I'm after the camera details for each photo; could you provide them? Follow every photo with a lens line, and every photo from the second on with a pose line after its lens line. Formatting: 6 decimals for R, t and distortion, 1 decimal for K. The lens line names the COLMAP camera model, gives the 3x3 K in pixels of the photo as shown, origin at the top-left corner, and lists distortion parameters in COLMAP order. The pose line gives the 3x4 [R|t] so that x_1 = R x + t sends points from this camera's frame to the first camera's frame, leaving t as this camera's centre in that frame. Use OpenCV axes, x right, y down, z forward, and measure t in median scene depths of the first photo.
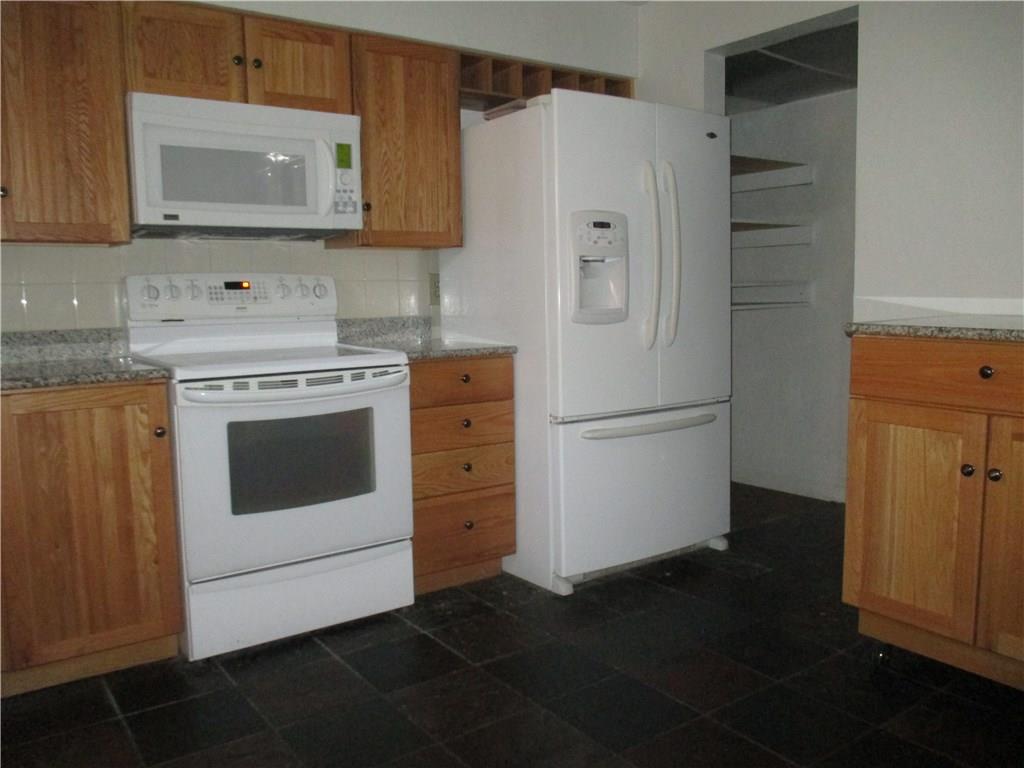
lens RADIAL K [[852.8, 0, 513.5], [0, 852.8, 384.7], [0, 0, 1]] dist [-0.019356, -0.023697]
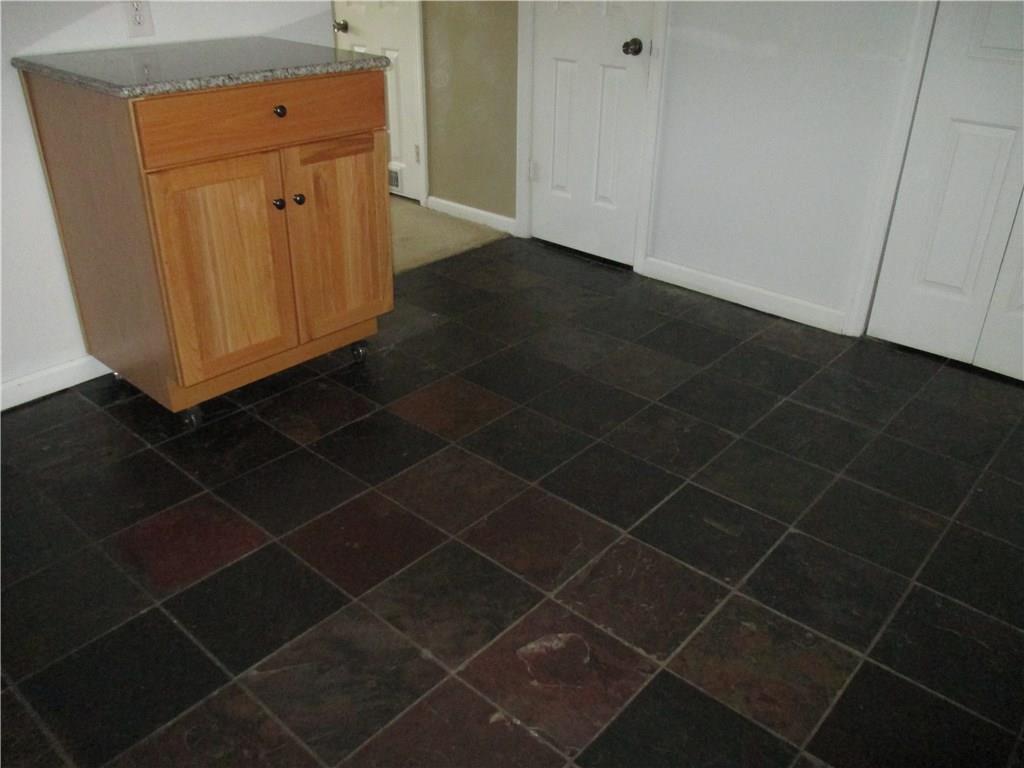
lens RADIAL K [[852.8, 0, 511.3], [0, 852.8, 382.6], [0, 0, 1]] dist [-0.019356, -0.023697]
pose [[-0.213127, -0.450000, 0.867224, -0.604910], [0.104067, 0.872112, 0.478111, -0.196505], [-0.971466, 0.192148, -0.139040, 0.890520]]
